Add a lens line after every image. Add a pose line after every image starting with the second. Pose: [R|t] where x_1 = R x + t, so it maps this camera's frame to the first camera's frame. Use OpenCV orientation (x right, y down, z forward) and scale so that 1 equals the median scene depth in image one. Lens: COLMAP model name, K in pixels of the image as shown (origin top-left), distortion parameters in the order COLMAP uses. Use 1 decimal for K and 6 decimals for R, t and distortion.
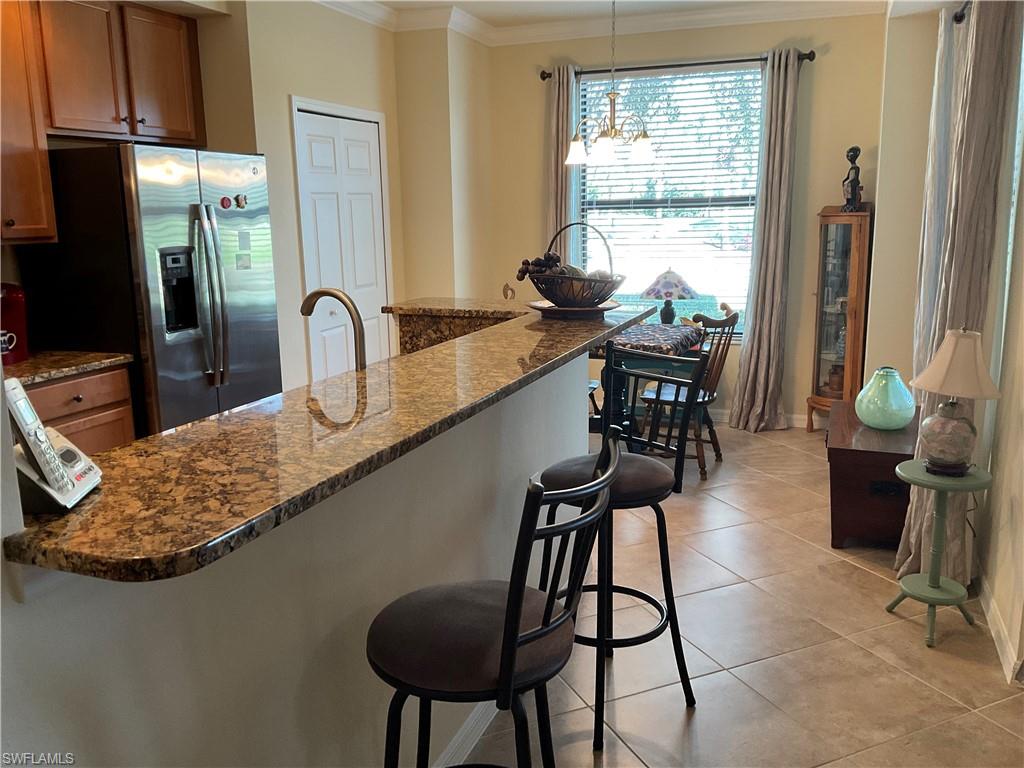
lens RADIAL K [[849.9, 0, 512.0], [0, 849.9, 384.0], [0, 0, 1]] dist [0.109920, -0.226420]
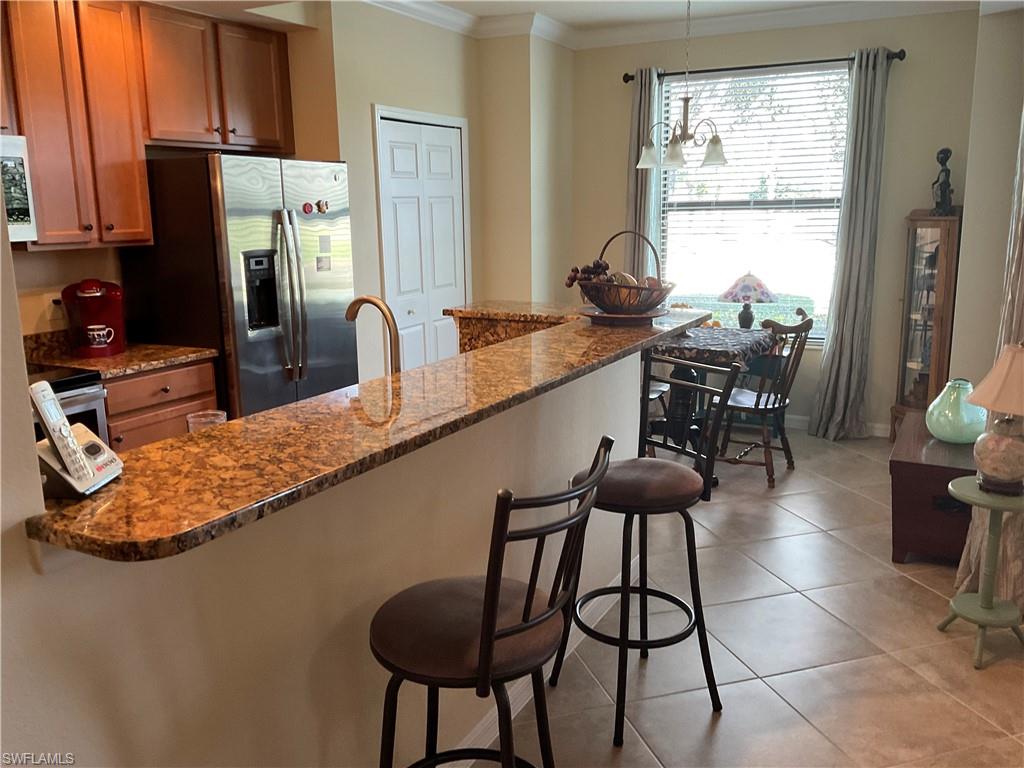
lens RADIAL K [[849.9, 0, 512.0], [0, 849.9, 384.0], [0, 0, 1]] dist [0.109920, -0.226420]
pose [[0.992291, 0.026661, -0.121026, 0.053827], [-0.026004, 0.999637, 0.007001, -0.007907], [0.121168, -0.003800, 0.992625, -0.022390]]
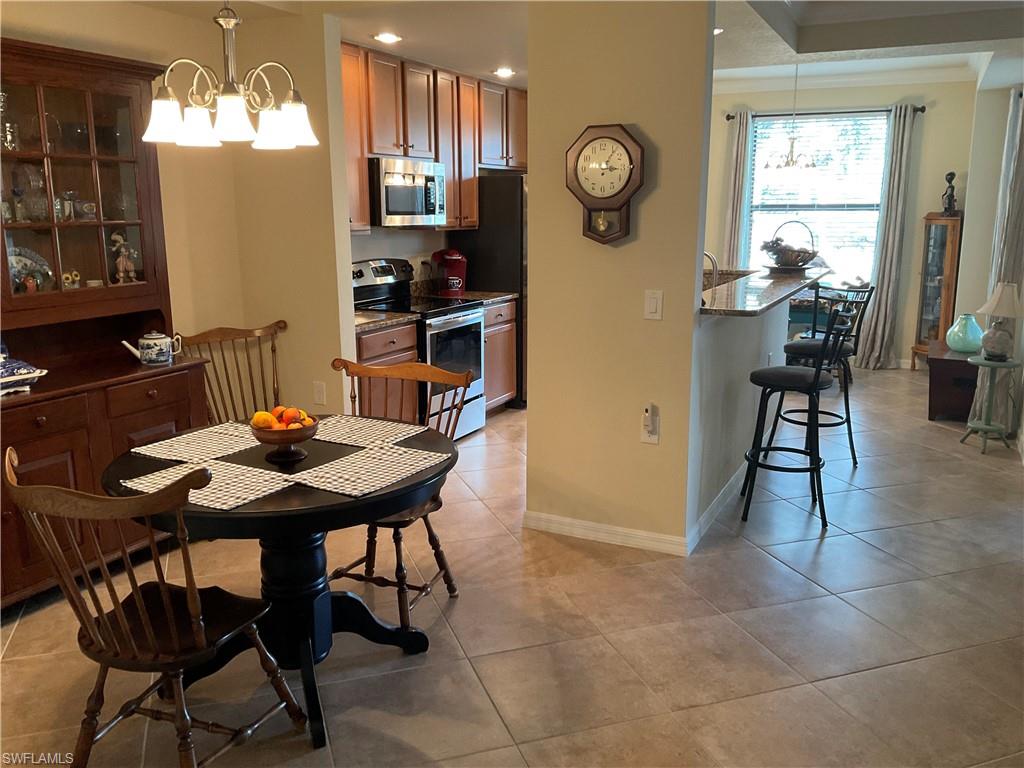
lens RADIAL K [[852.0, 0, 512.0], [0, 852.0, 384.0], [0, 0, 1]] dist [0.113670, -0.239996]
pose [[0.995703, 0.033276, -0.086418, -0.278641], [-0.032784, 0.999437, 0.007106, 0.131833], [0.086606, -0.004242, 0.996234, -0.707385]]
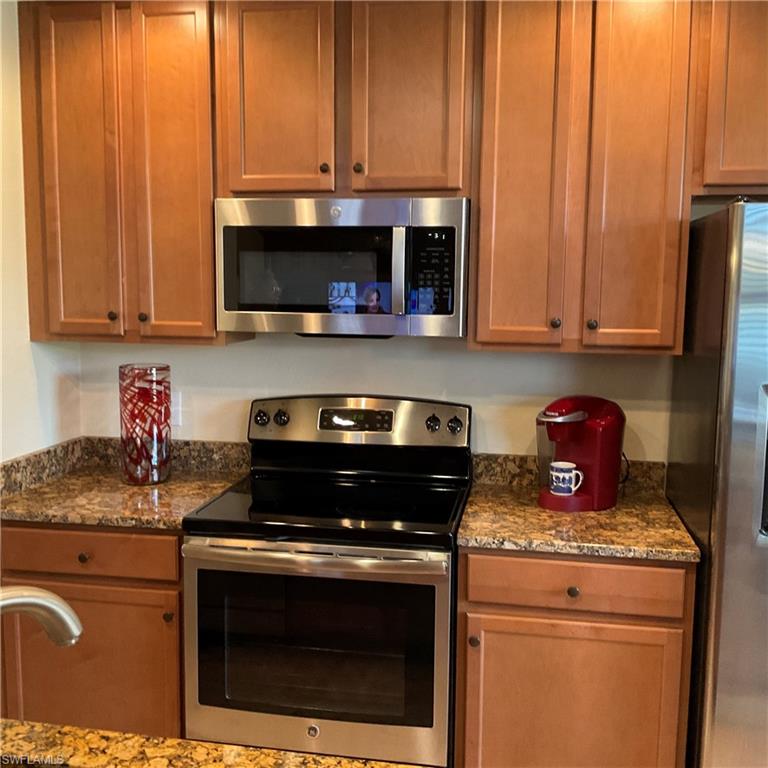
lens RADIAL K [[842.8, 0, 384.0], [0, 842.8, 384.0], [0, 0, 1]] dist [0.172701, -0.487872]
pose [[0.182693, 0.129533, -0.974600, 0.078459], [-0.207926, 0.973952, 0.090470, -0.146396], [0.960932, 0.186116, 0.204867, 0.609226]]
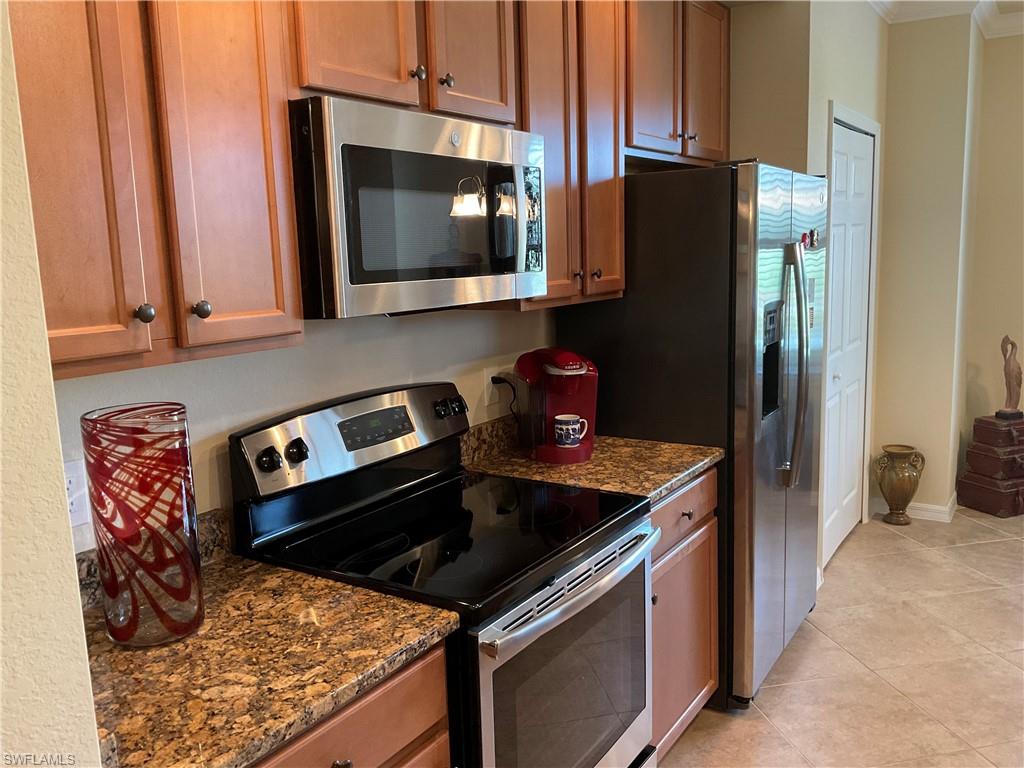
lens RADIAL K [[849.9, 0, 512.0], [0, 849.9, 384.0], [0, 0, 1]] dist [0.109920, -0.226420]
pose [[0.976324, 0.018984, -0.215480, -0.433768], [-0.026817, 0.999079, -0.033484, -0.056534], [0.214646, 0.038470, 0.975934, 0.229640]]
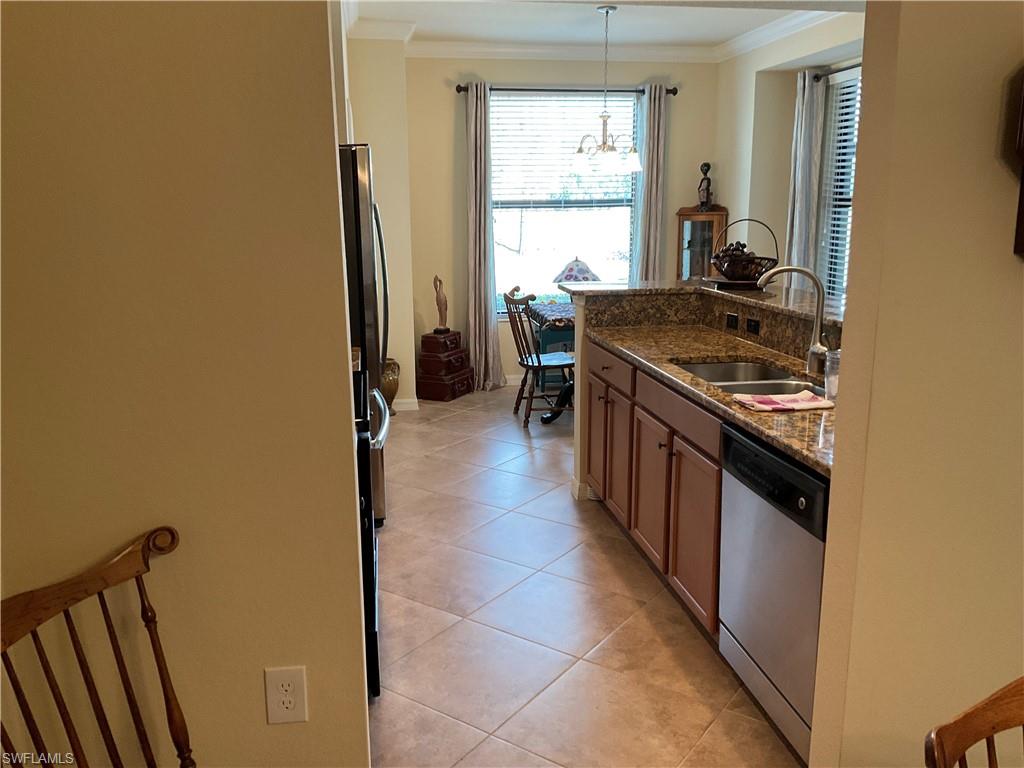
lens RADIAL K [[849.9, 0, 512.0], [0, 849.9, 384.0], [0, 0, 1]] dist [0.109920, -0.226420]
pose [[0.862304, -0.097739, 0.496869, -0.760160], [0.095456, 0.994980, 0.030060, -0.002671], [-0.497312, 0.021508, 0.867305, -0.001066]]
